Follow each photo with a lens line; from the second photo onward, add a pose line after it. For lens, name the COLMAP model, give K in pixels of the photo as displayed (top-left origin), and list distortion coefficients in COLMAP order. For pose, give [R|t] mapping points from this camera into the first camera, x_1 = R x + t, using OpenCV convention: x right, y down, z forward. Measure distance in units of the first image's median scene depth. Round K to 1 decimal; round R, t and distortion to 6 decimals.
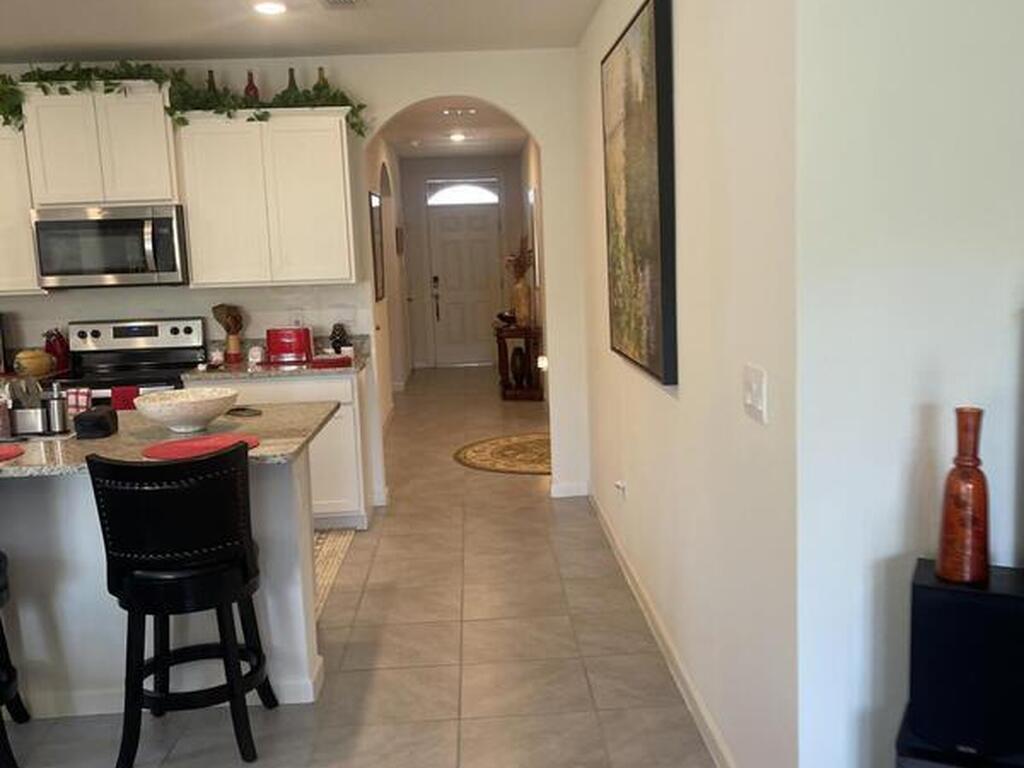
lens RADIAL K [[1020.3, 0, 512.0], [0, 1020.3, 384.0], [0, 0, 1]] dist [-0.011503, 0.026378]
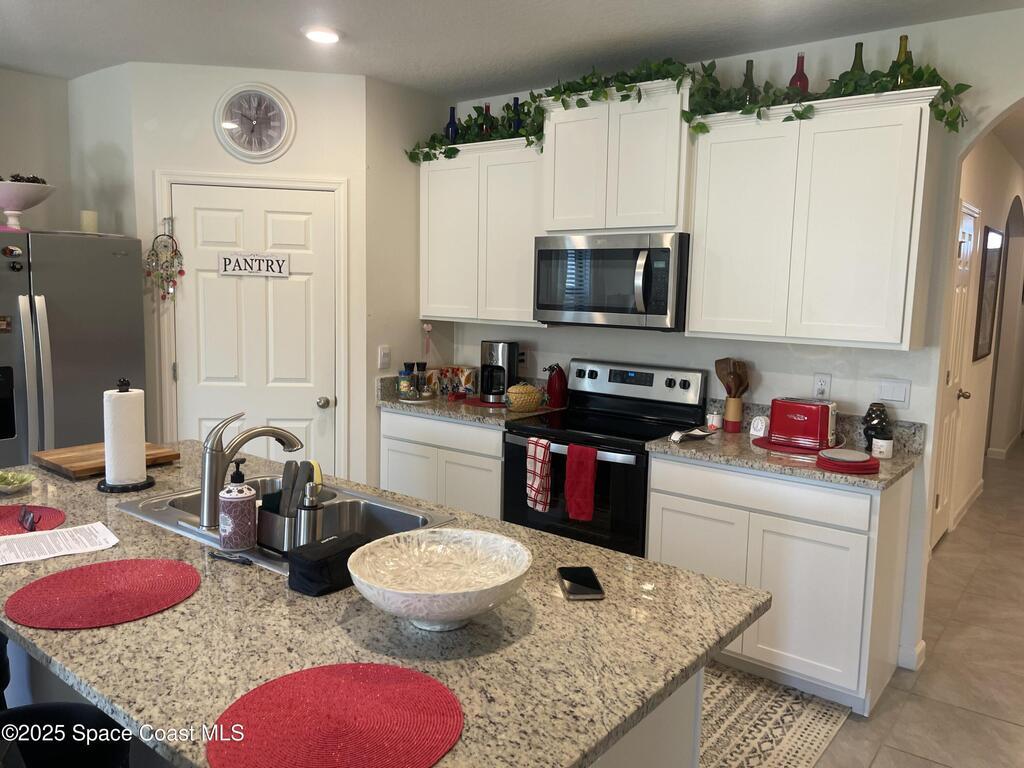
lens RADIAL K [[776.1, 0, 512.0], [0, 776.1, 384.0], [0, 0, 1]] dist [0.076454, -0.083968]
pose [[0.765015, 0.131930, -0.630354, -0.022554], [-0.133831, 0.989992, 0.044779, -0.065232], [0.629953, 0.050104, 0.775015, 0.430446]]
